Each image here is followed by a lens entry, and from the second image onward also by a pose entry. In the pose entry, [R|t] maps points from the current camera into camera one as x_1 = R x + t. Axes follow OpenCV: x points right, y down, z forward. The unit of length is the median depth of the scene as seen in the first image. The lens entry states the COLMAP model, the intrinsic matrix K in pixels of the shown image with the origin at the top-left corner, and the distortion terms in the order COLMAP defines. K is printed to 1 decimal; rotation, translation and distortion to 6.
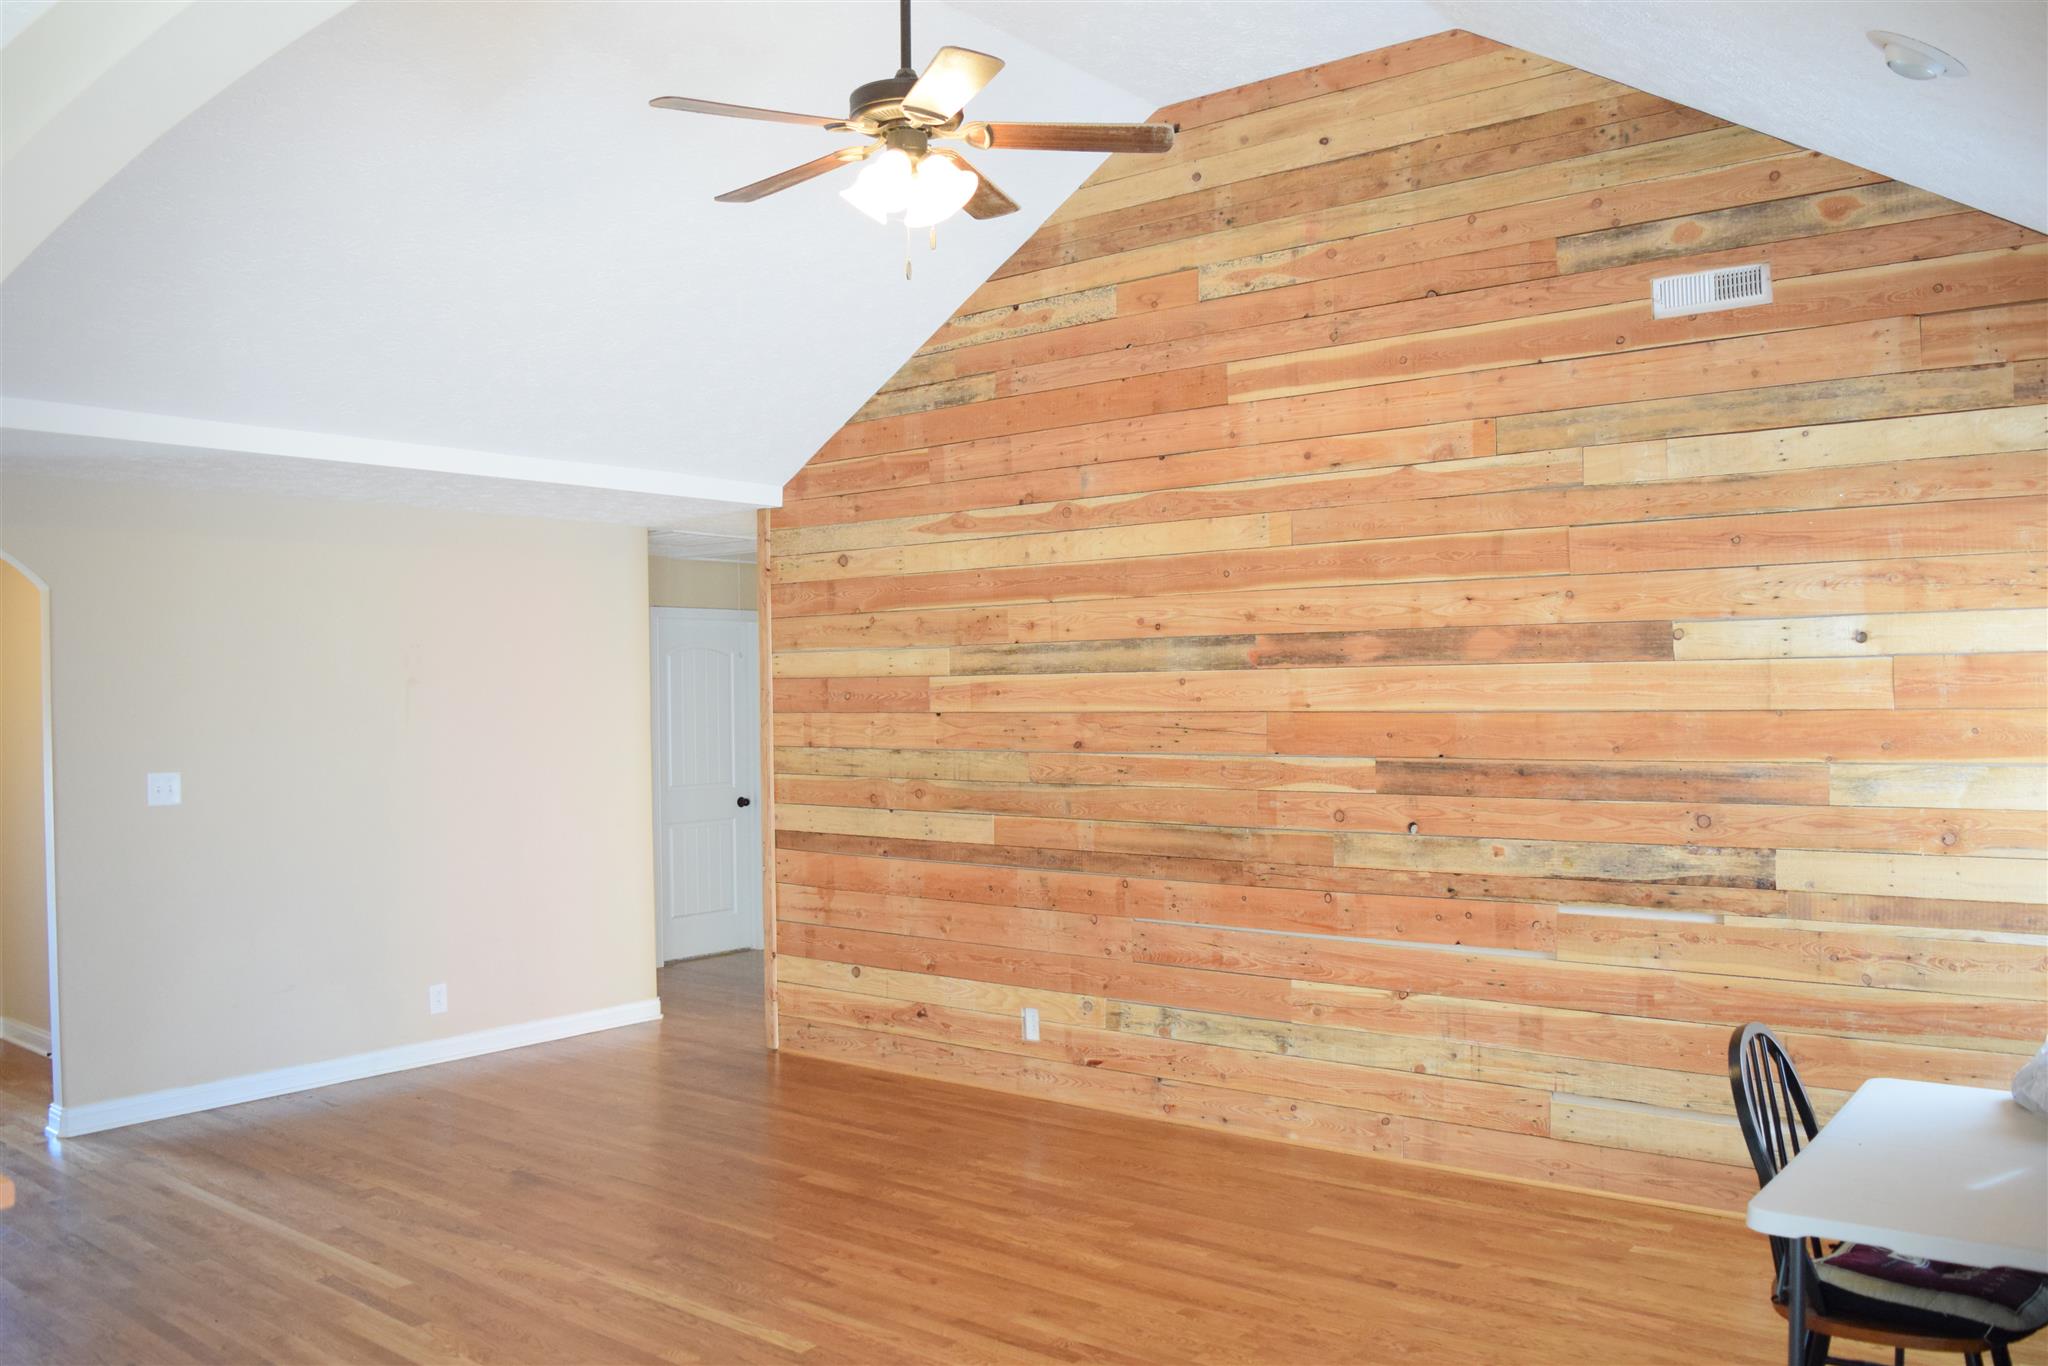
lens RADIAL K [[1606.5, 0, 1024.0], [0, 1606.5, 683.0], [0, 0, 1]] dist [-0.089523, 0.009134]
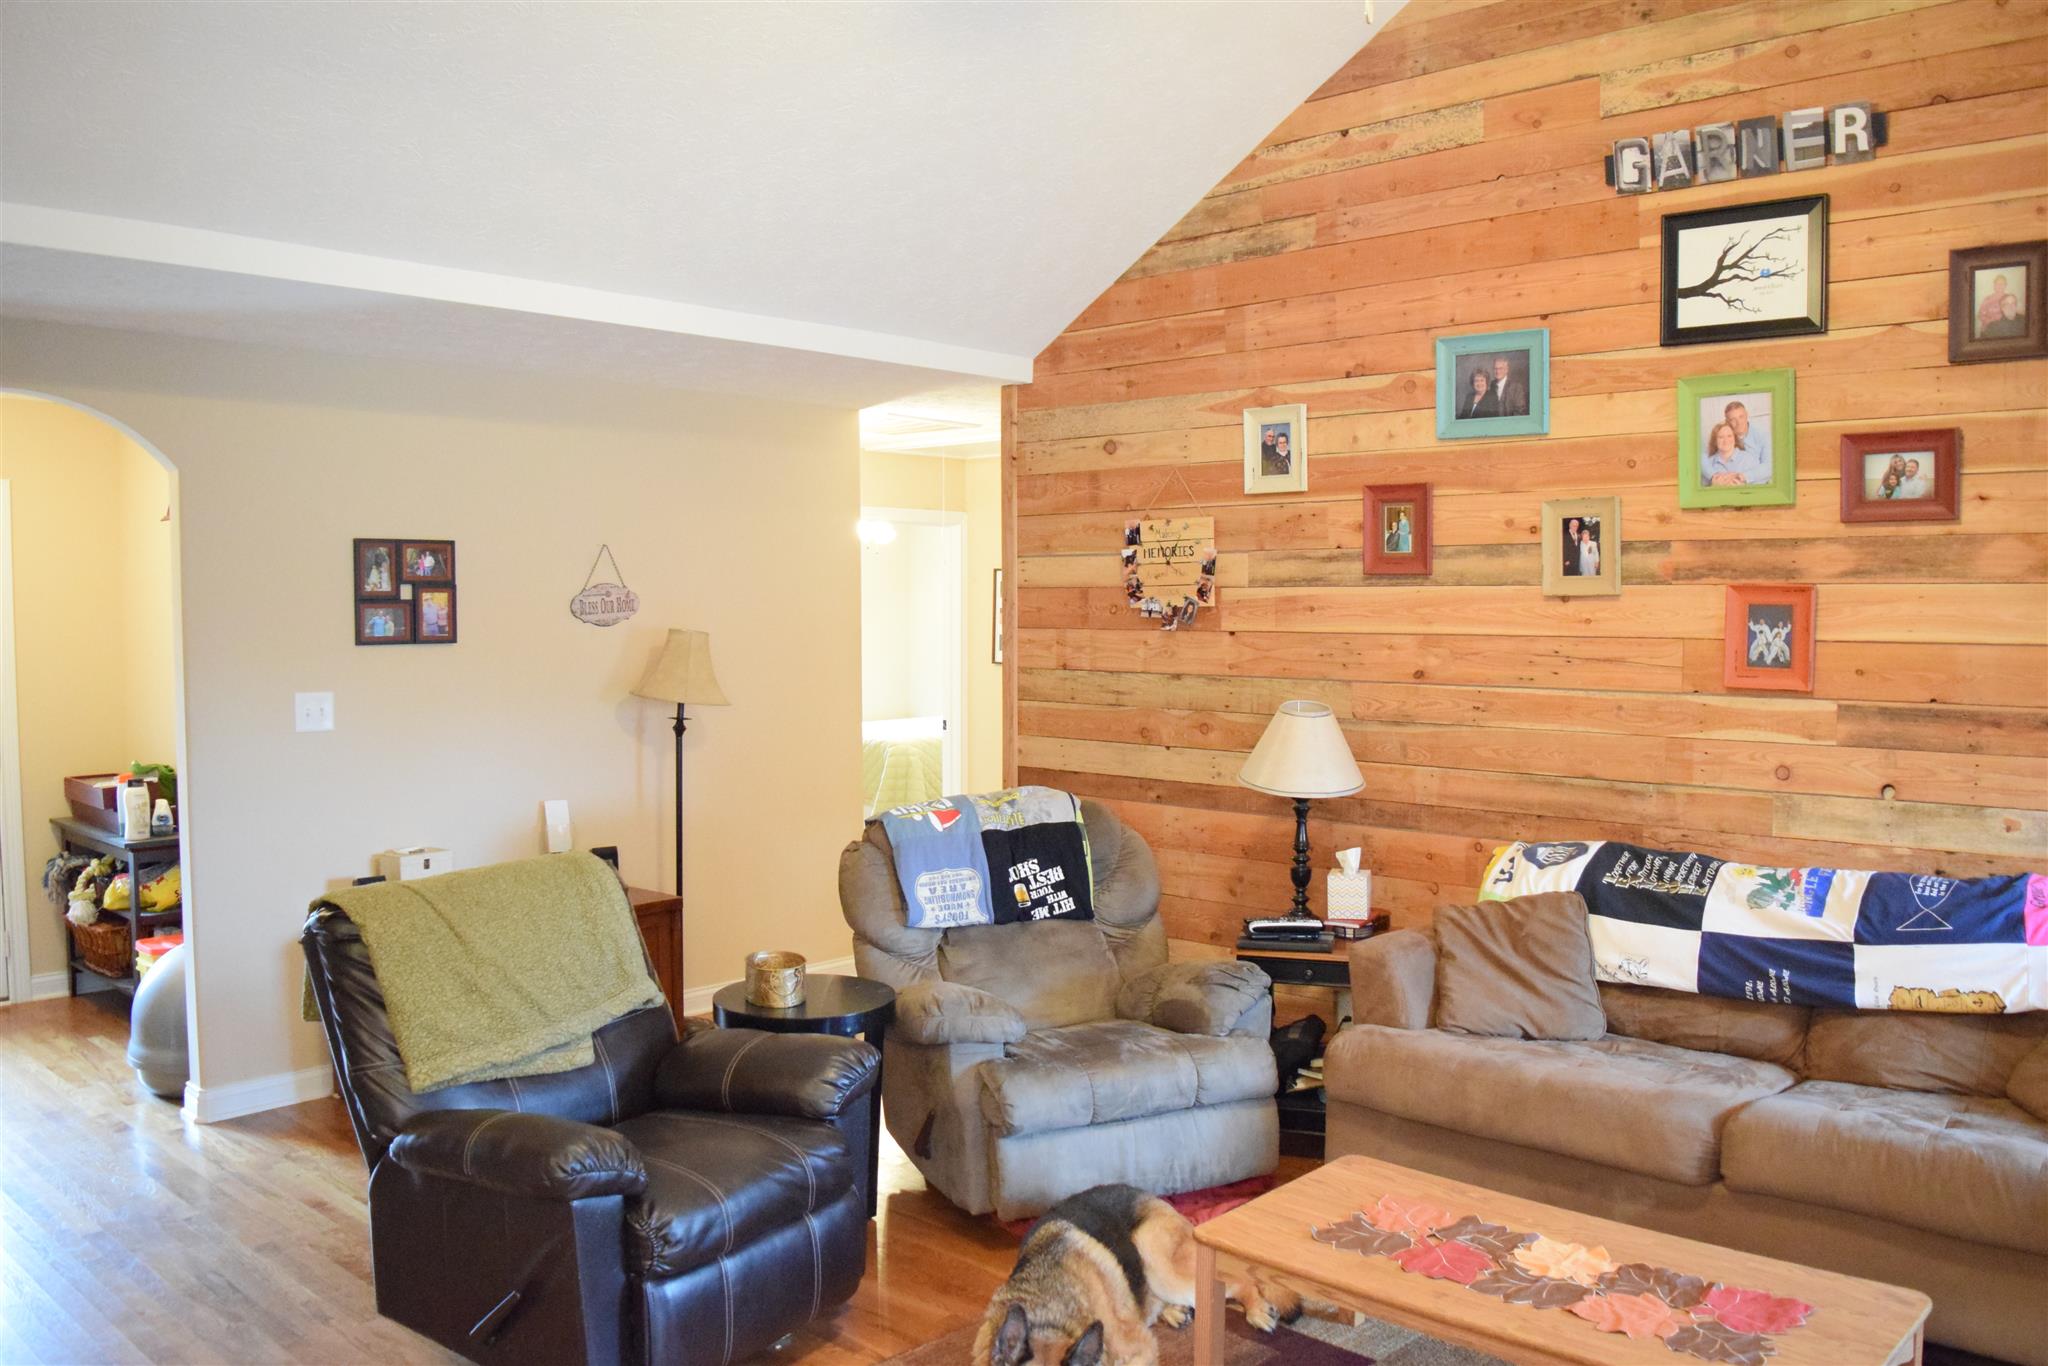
lens RADIAL K [[1606.5, 0, 1024.0], [0, 1606.5, 683.0], [0, 0, 1]] dist [-0.089523, 0.009134]
pose [[0.997283, 0.017434, -0.071574, -0.107482], [-0.013565, 0.998438, 0.054193, 0.001729], [0.072407, -0.053075, 0.995962, 0.180093]]
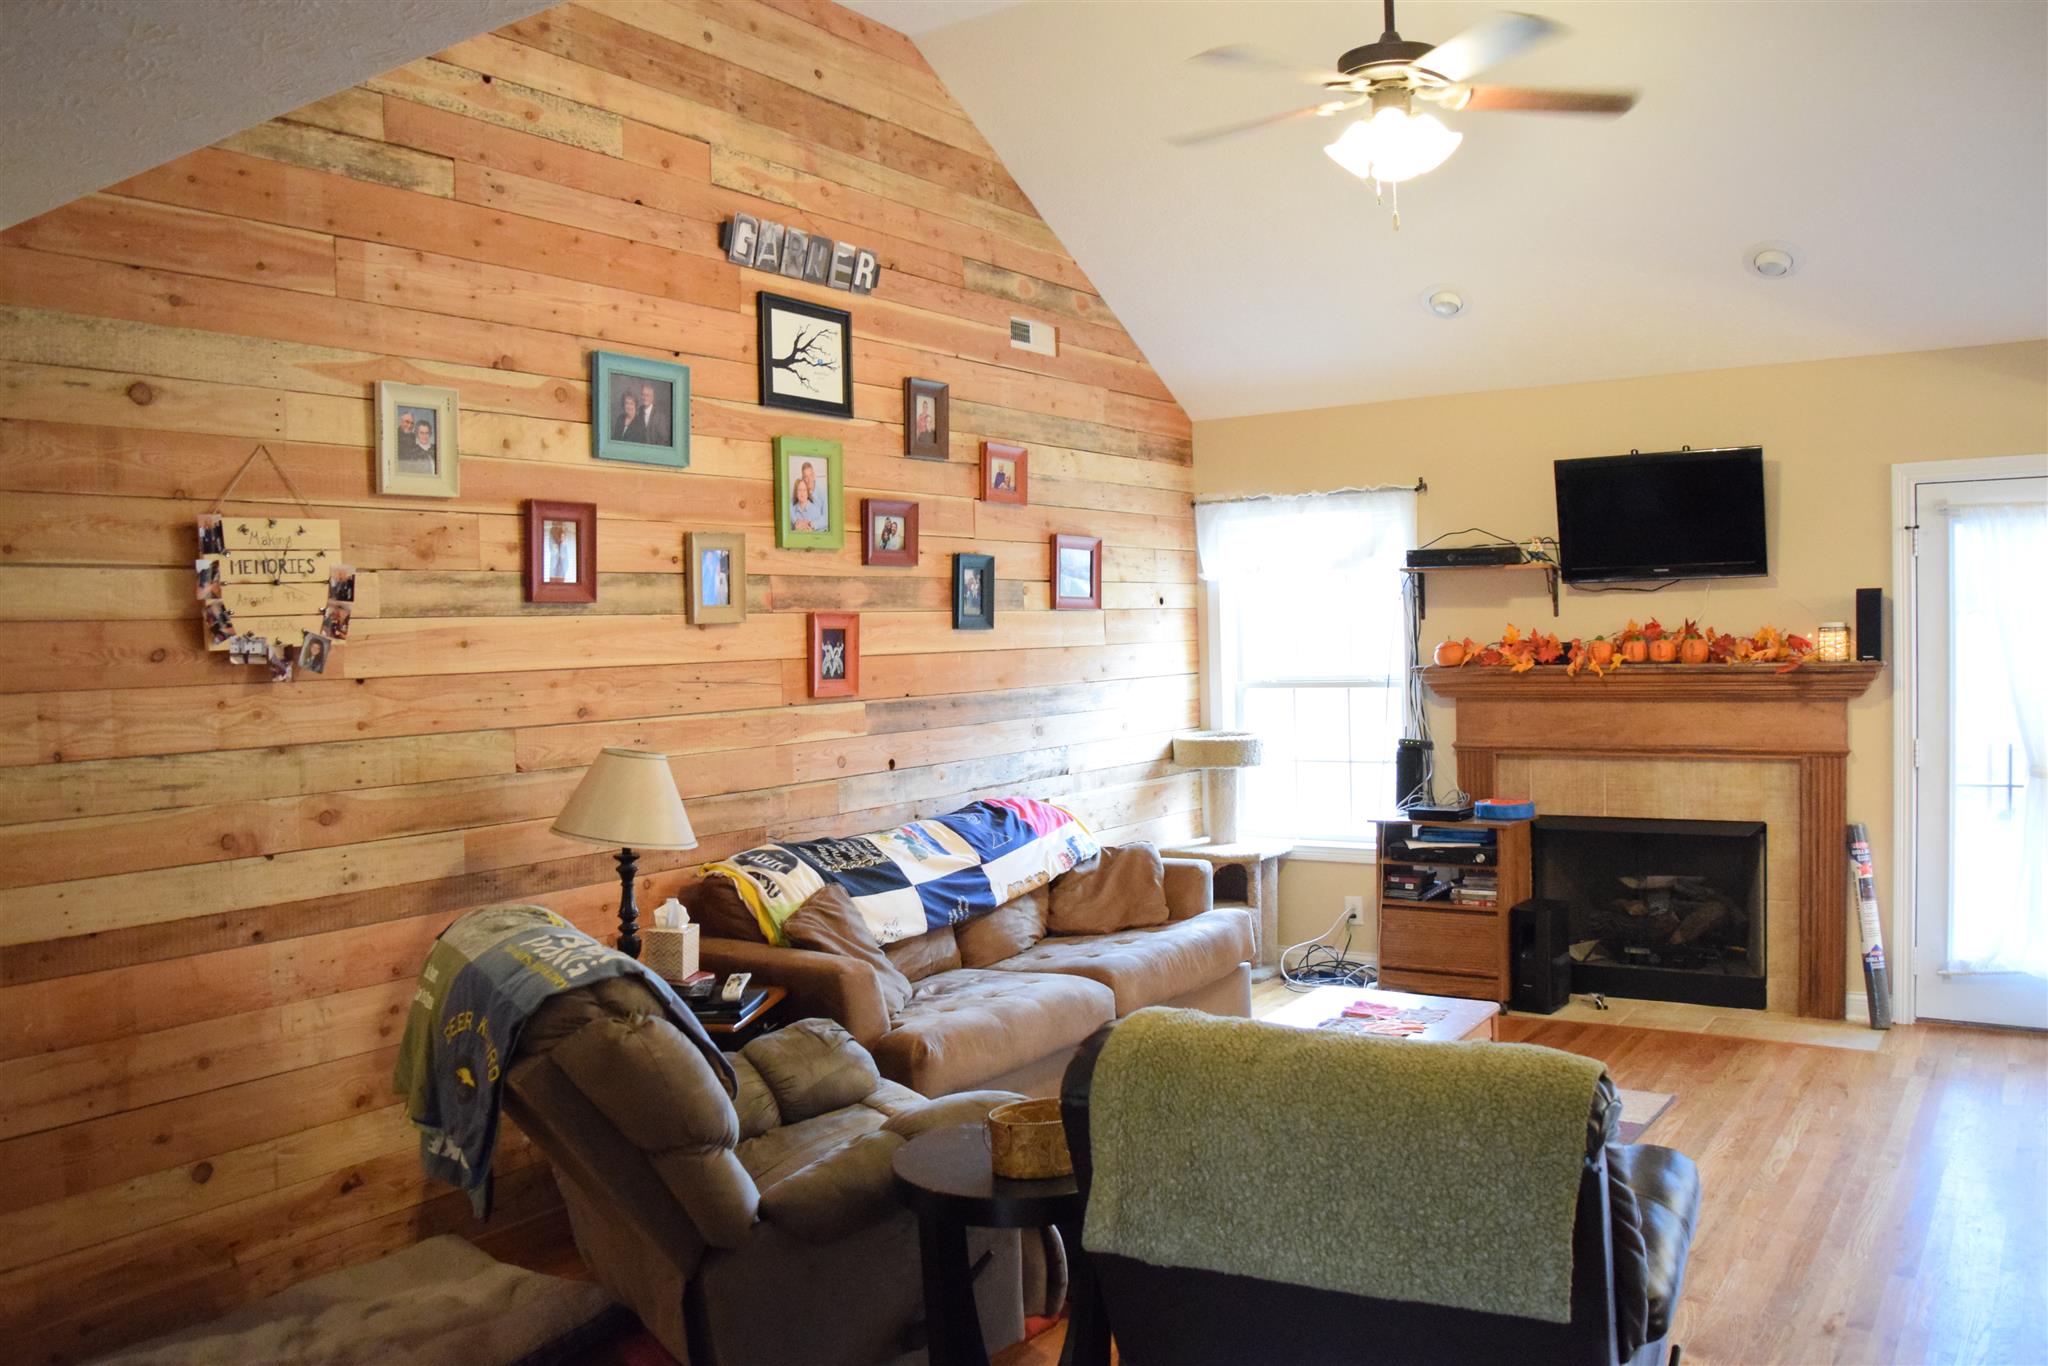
lens RADIAL K [[1606.5, 0, 1024.0], [0, 1606.5, 683.0], [0, 0, 1]] dist [-0.089523, 0.009134]
pose [[-0.069158, -0.017362, 0.997455, -0.711777], [0.024205, 0.999525, 0.019076, 0.015830], [-0.997312, 0.025463, -0.068705, 0.846160]]
